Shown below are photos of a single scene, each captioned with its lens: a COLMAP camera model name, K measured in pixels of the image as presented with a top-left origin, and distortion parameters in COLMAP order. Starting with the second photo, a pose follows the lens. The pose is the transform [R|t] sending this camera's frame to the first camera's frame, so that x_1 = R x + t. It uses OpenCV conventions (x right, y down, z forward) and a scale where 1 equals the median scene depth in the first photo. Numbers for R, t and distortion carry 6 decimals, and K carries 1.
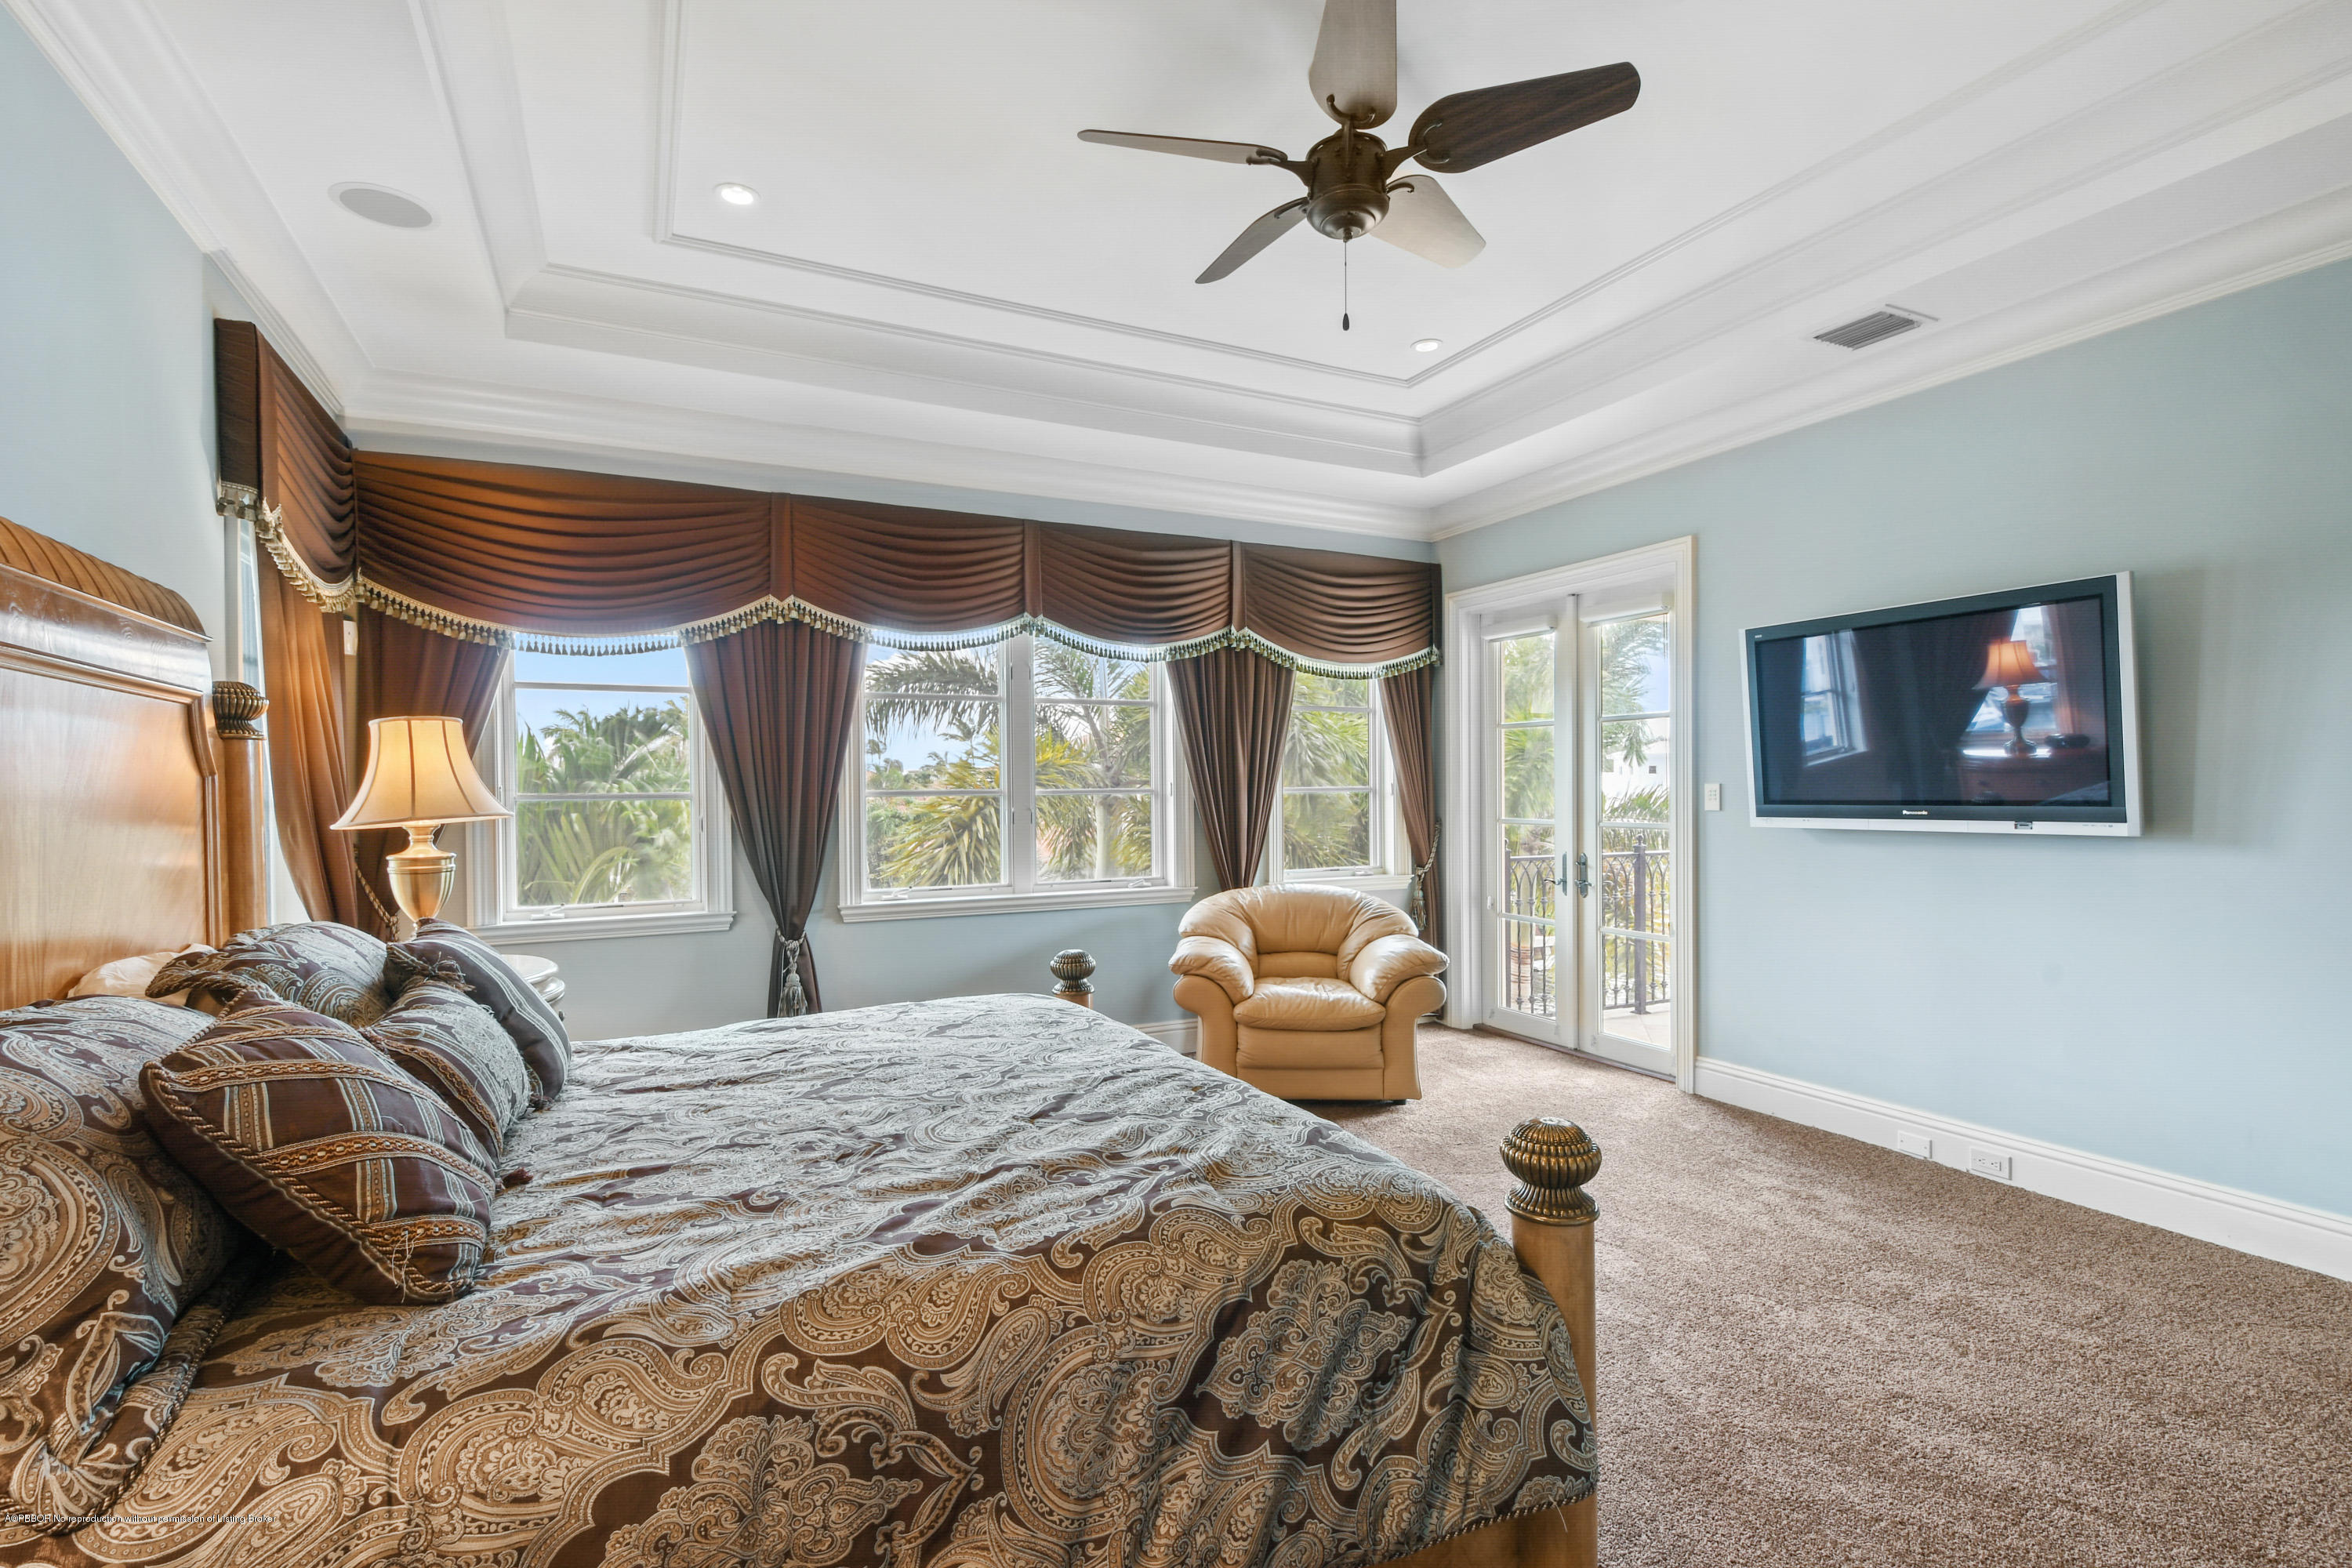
lens RADIAL K [[1106.8, 0, 1171.7], [0, 1106.8, 790.4], [0, 0, 1]] dist [0.002726, -0.003471]
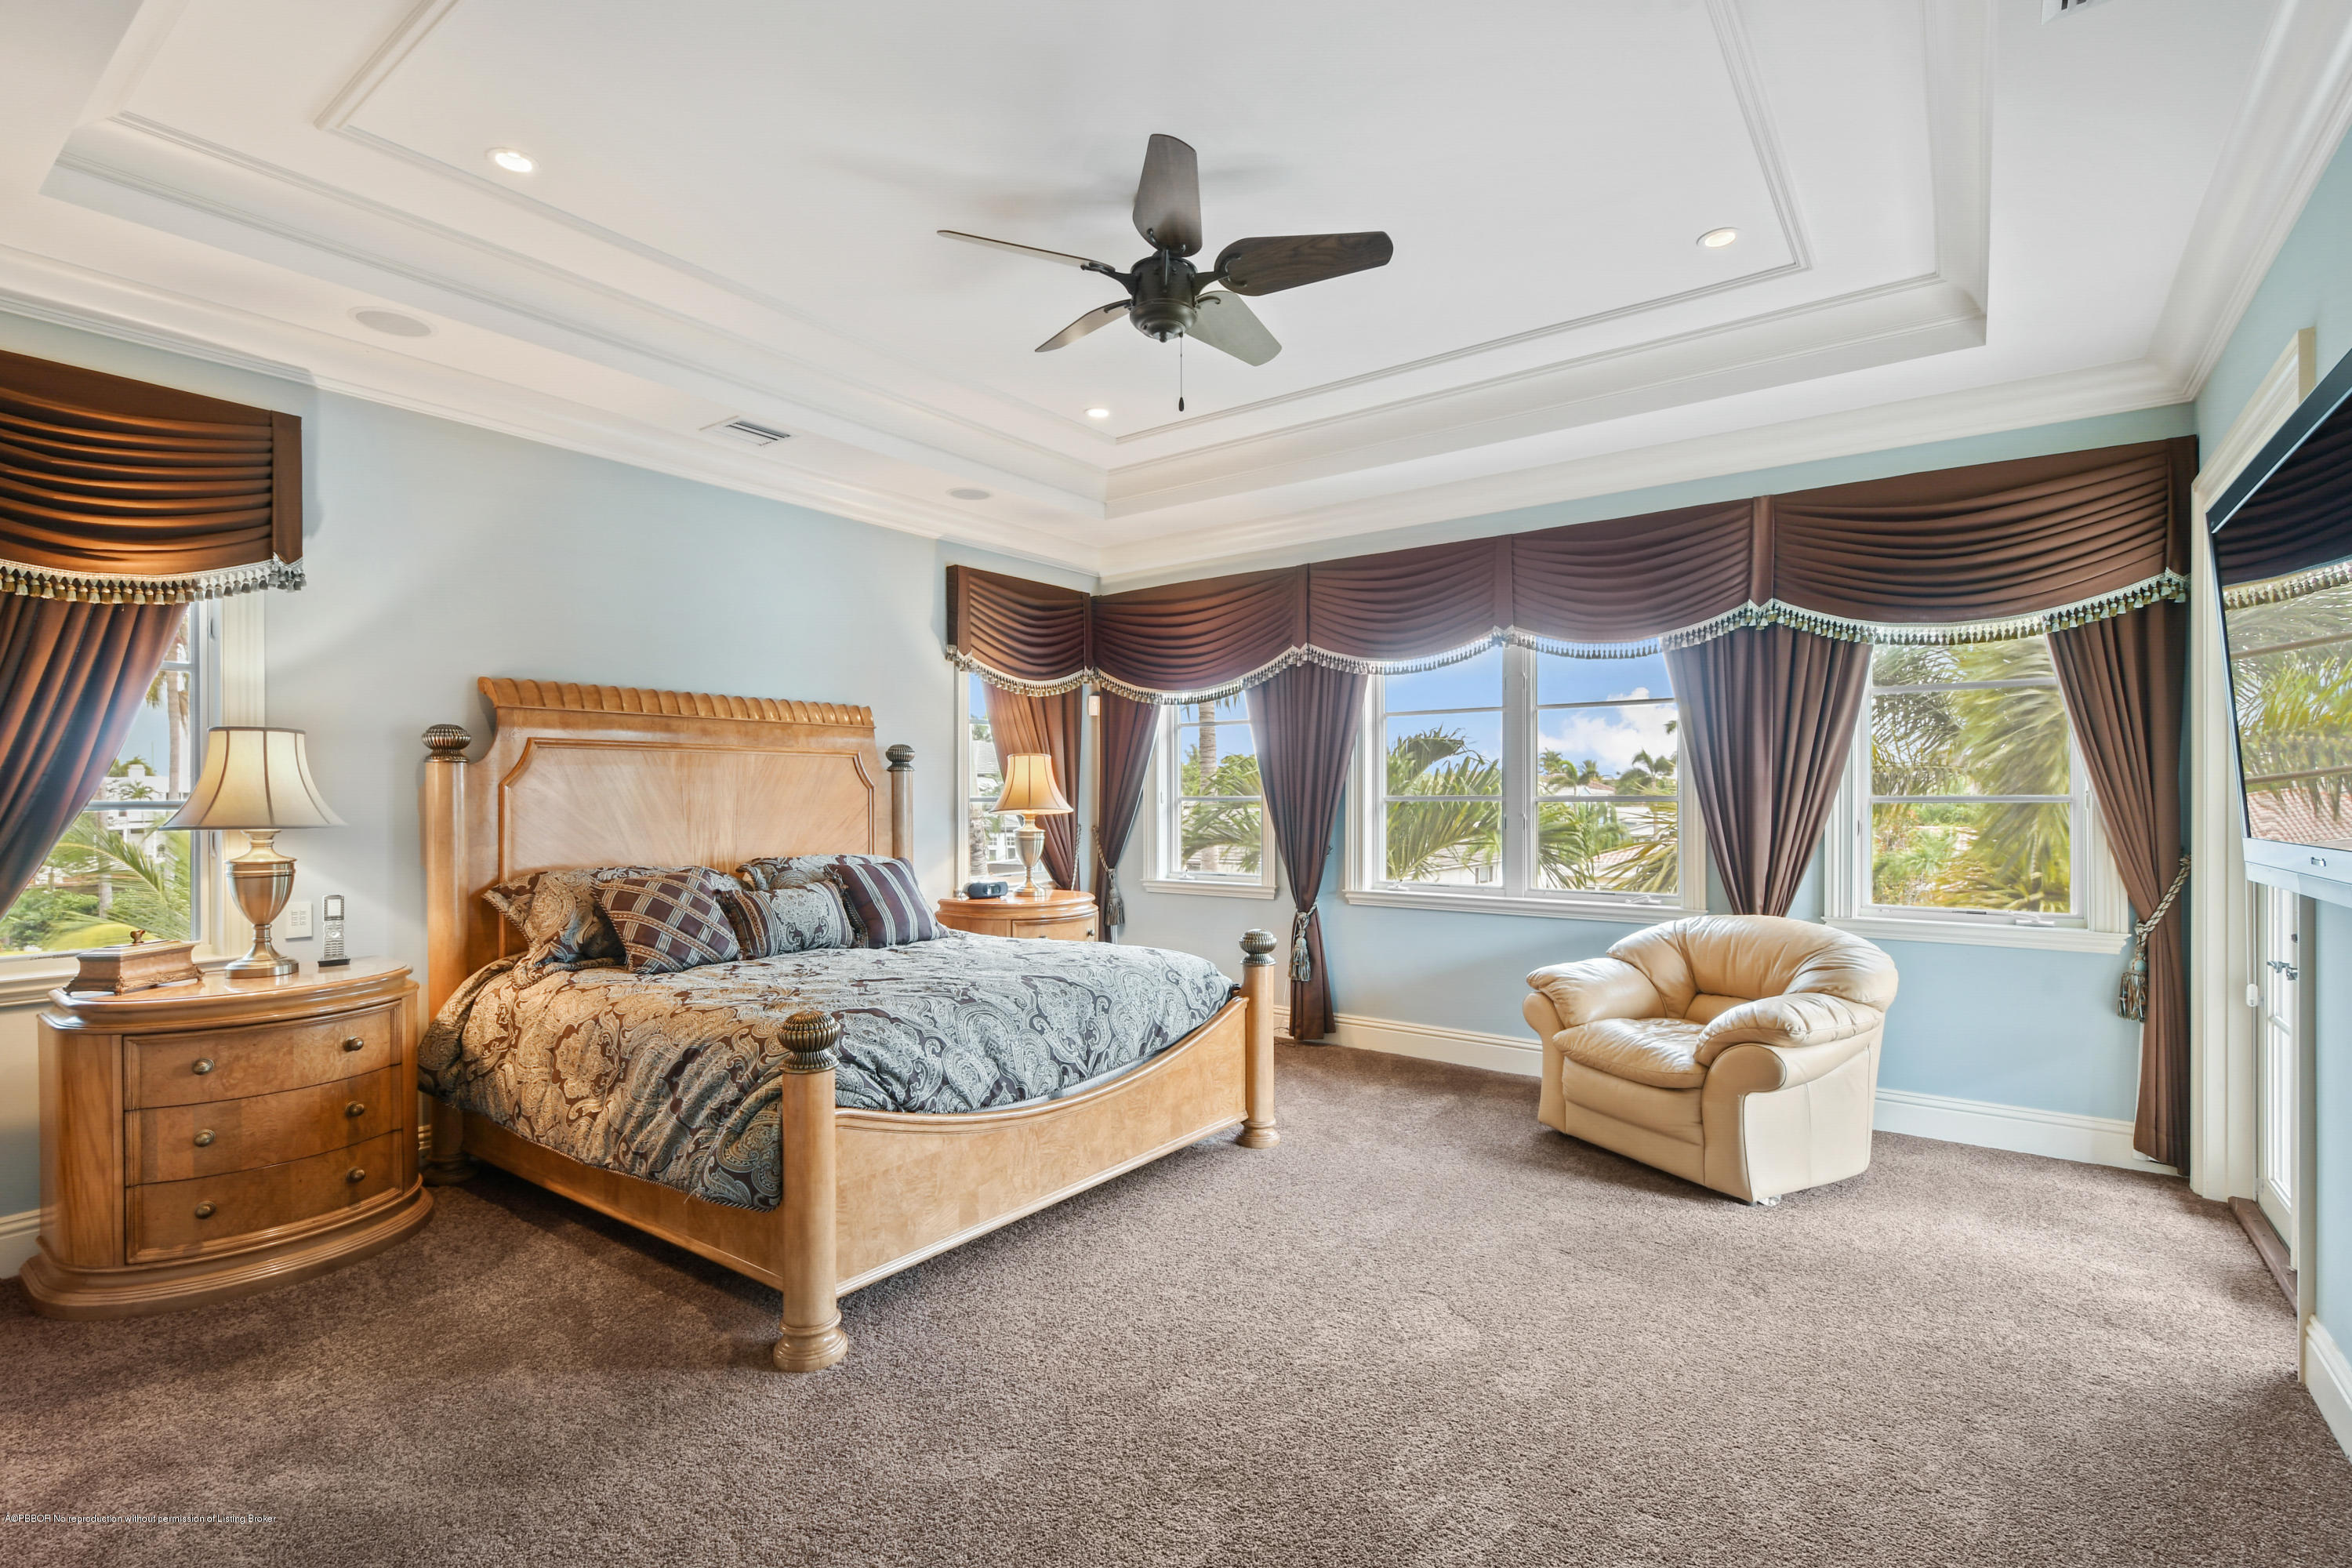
lens RADIAL K [[1106.8, 0, 1157.4], [0, 1106.8, 787.5], [0, 0, 1]] dist [0.002726, -0.003471]
pose [[0.429837, 0.000736, -0.902906, 0.721257], [-0.005736, 0.999982, -0.001916, -0.005687], [0.902888, 0.006003, 0.429833, 0.284887]]
